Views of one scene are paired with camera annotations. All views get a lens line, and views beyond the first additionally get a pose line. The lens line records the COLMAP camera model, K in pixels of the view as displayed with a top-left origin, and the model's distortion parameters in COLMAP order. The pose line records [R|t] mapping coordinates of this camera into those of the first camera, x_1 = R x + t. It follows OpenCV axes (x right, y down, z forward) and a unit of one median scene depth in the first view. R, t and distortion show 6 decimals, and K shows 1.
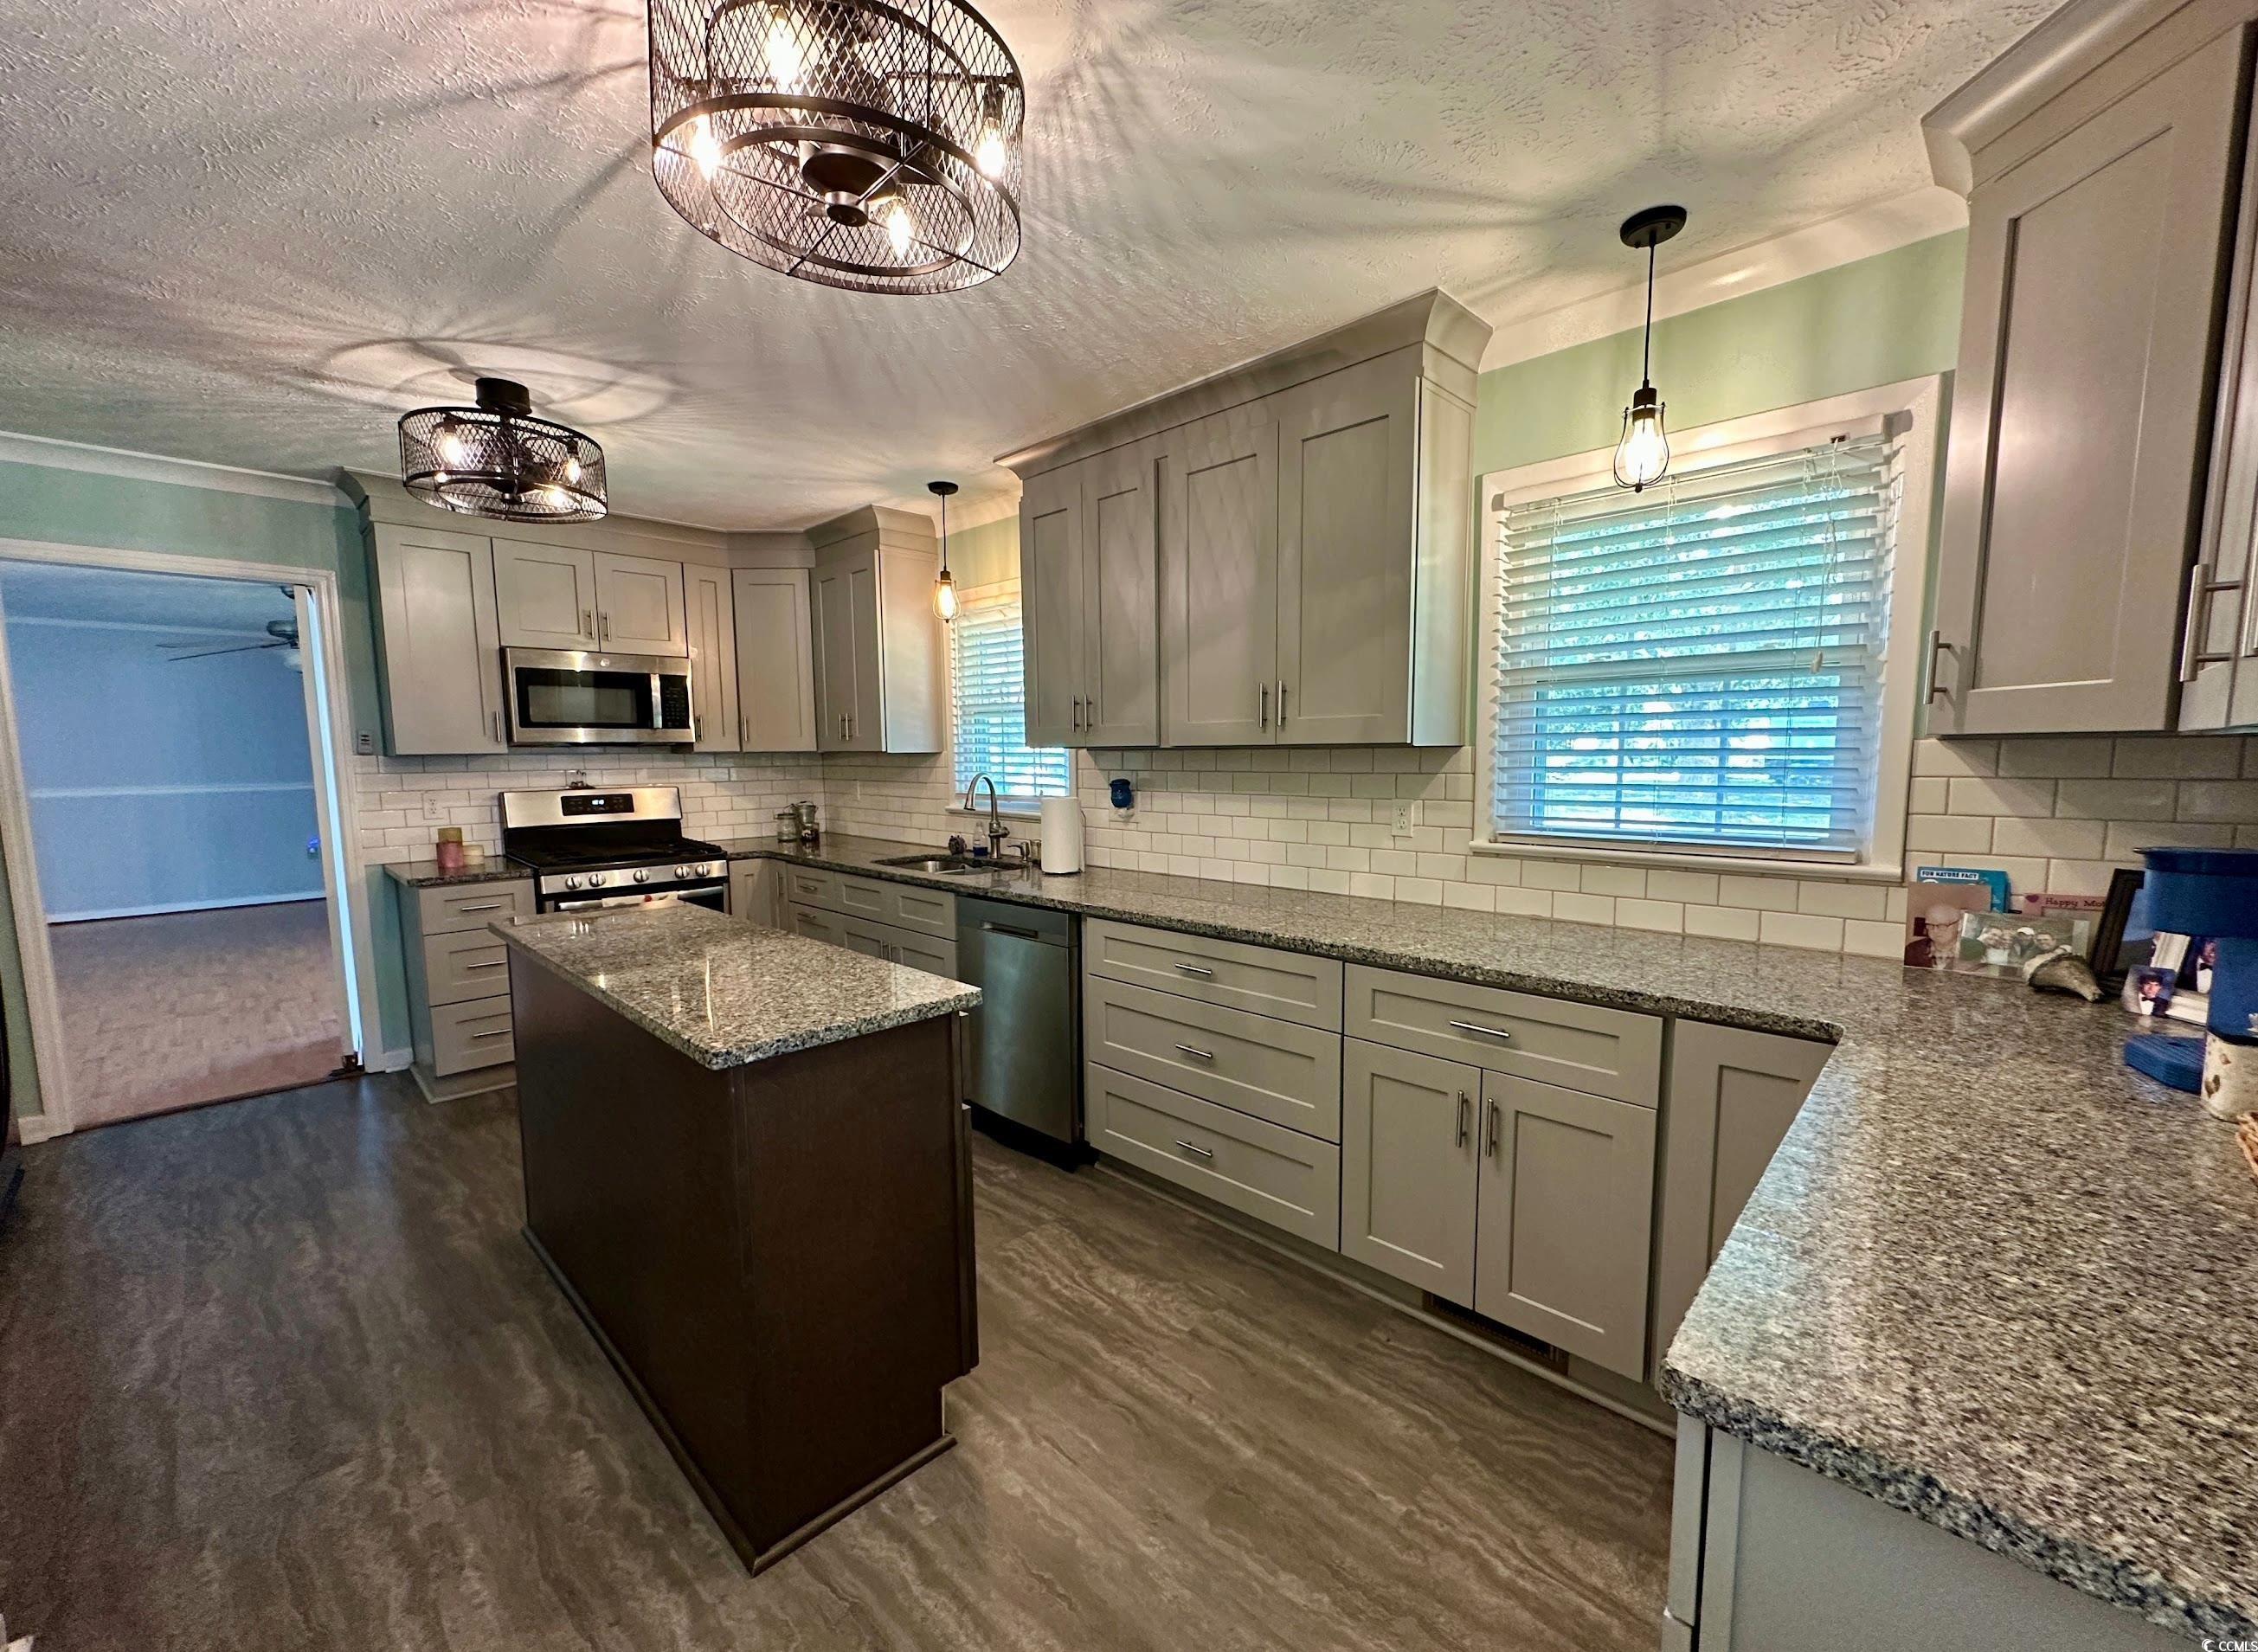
lens RADIAL K [[891.6, 0, 1129.0], [0, 891.6, 826.0], [0, 0, 1]] dist [0.000635, 0.000055]
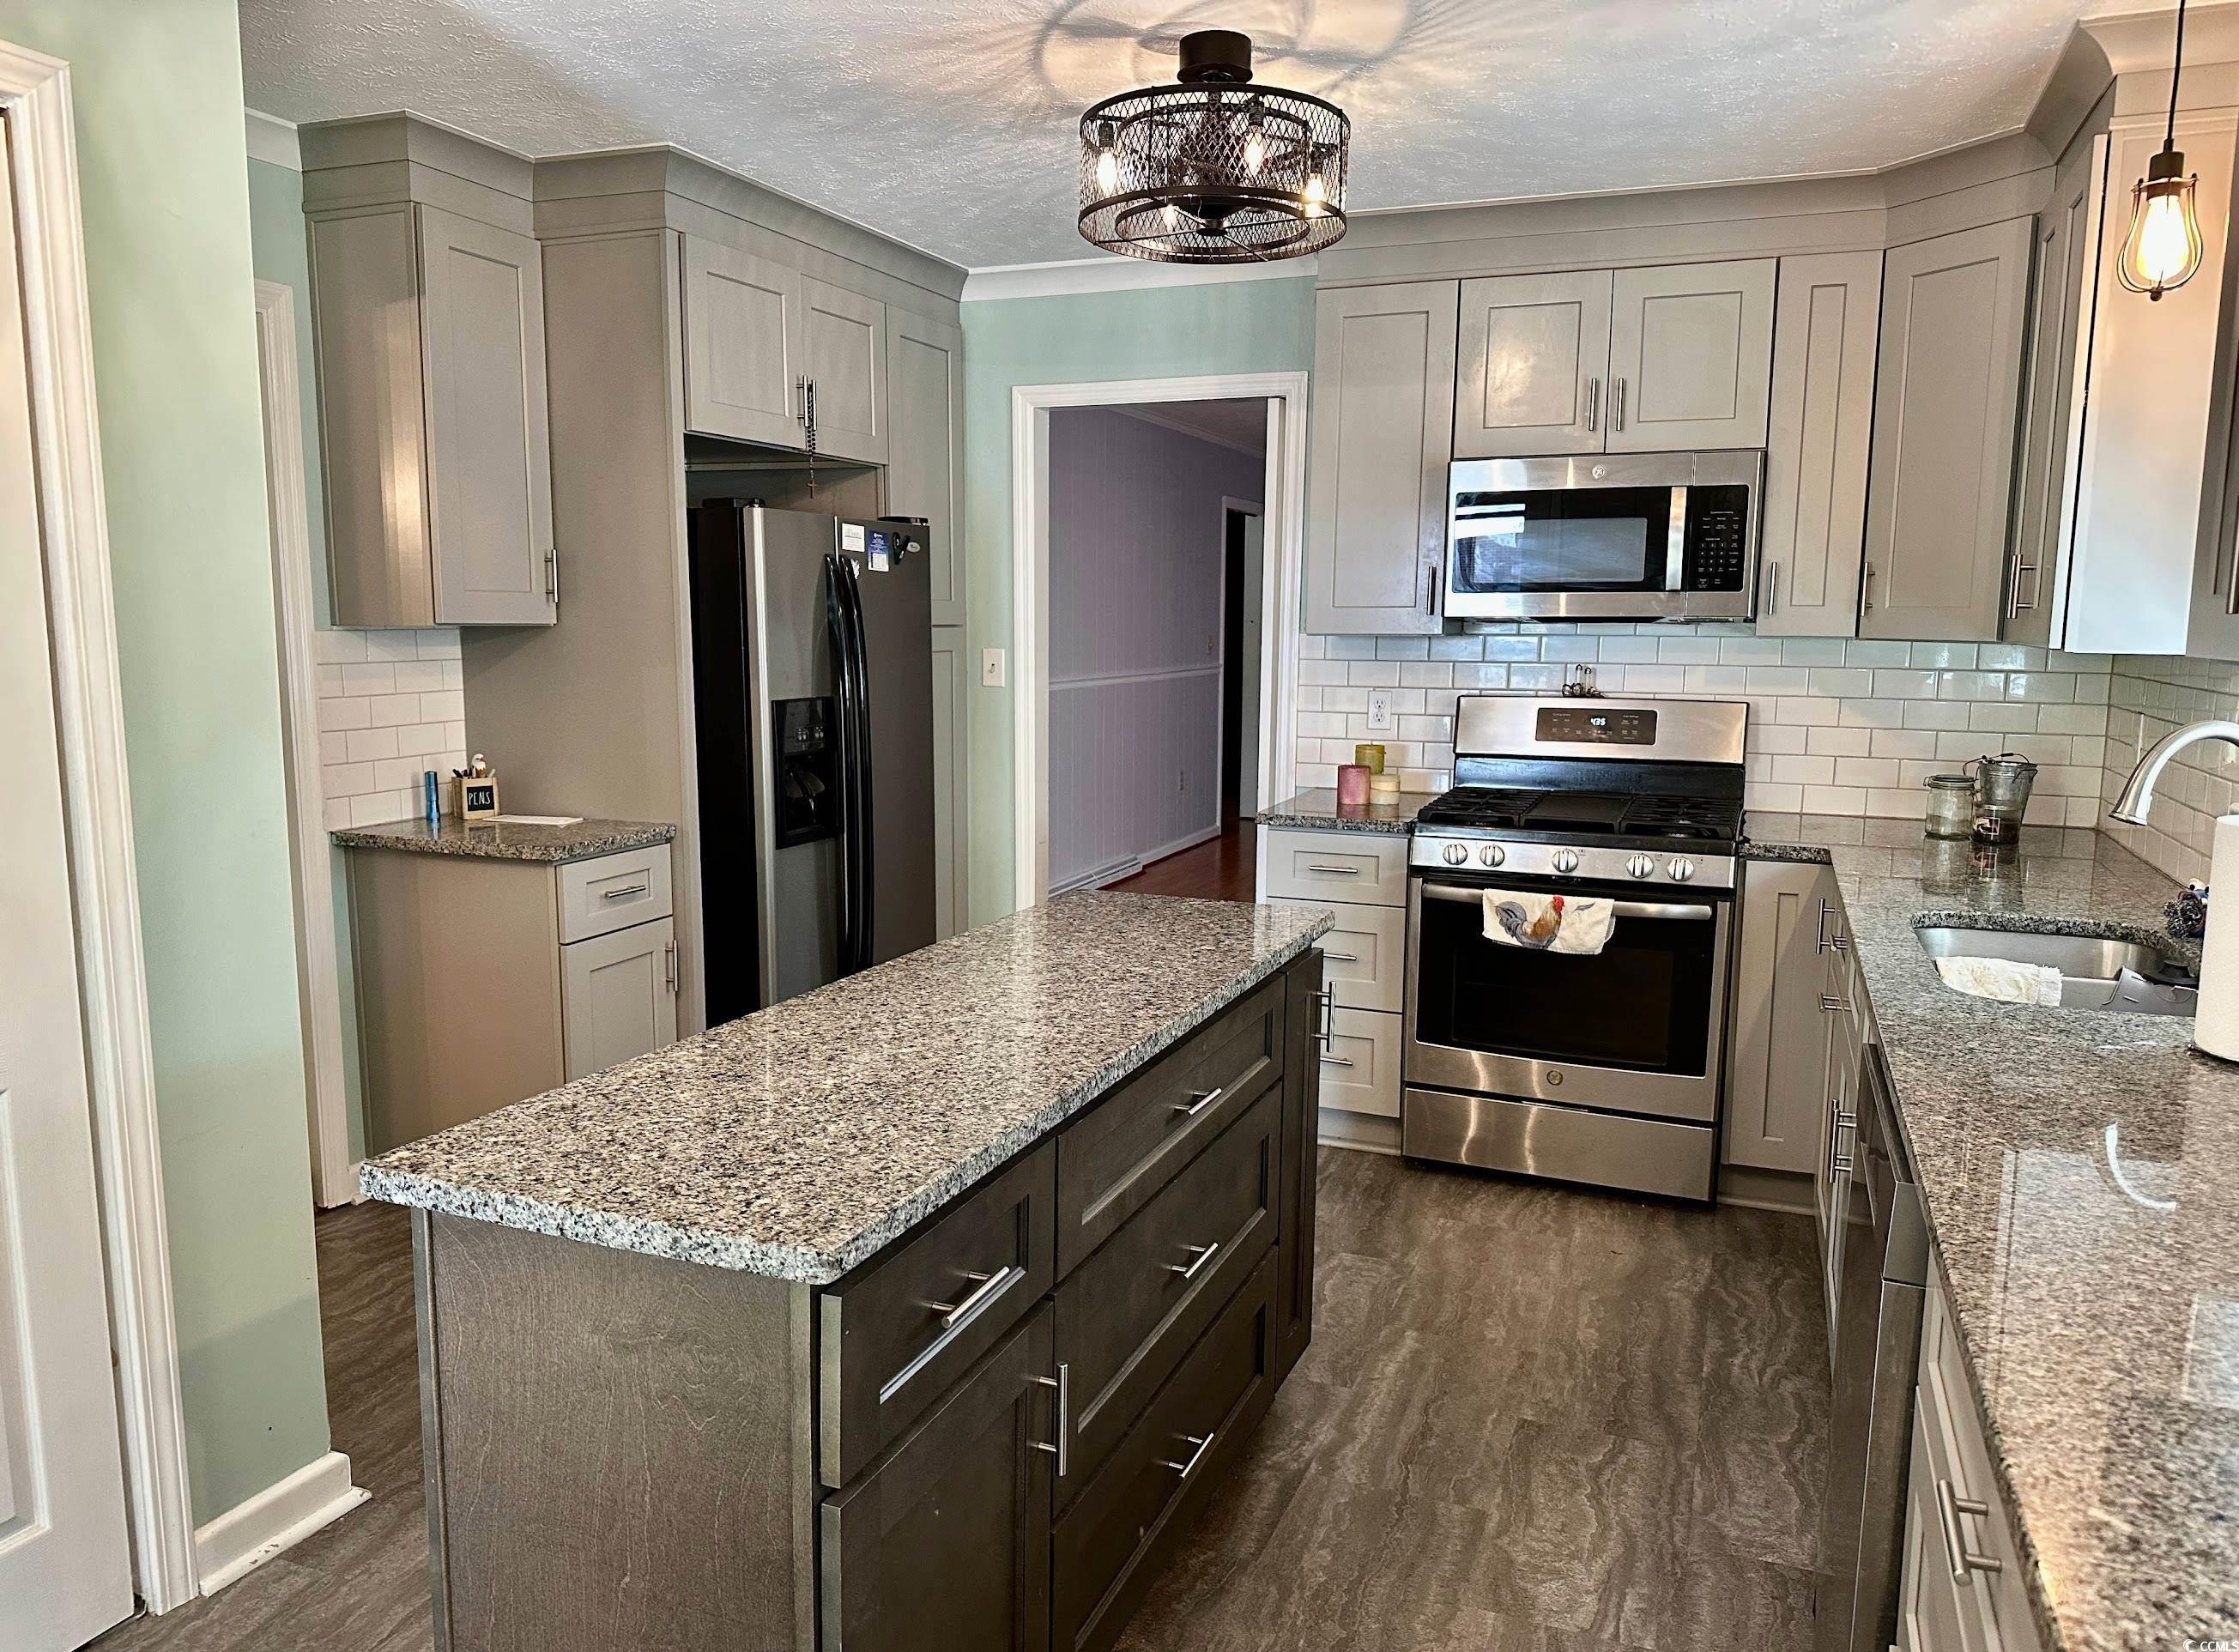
lens RADIAL K [[1571.9, 0, 1119.5], [0, 1571.9, 826.0], [0, 0, 1]] dist [0.023895, 0.002048]
pose [[0.378787, 0.134917, -0.915597, 0.214911], [-0.089112, 0.990037, 0.109020, -0.043091], [0.921184, 0.040296, 0.387036, 0.333539]]
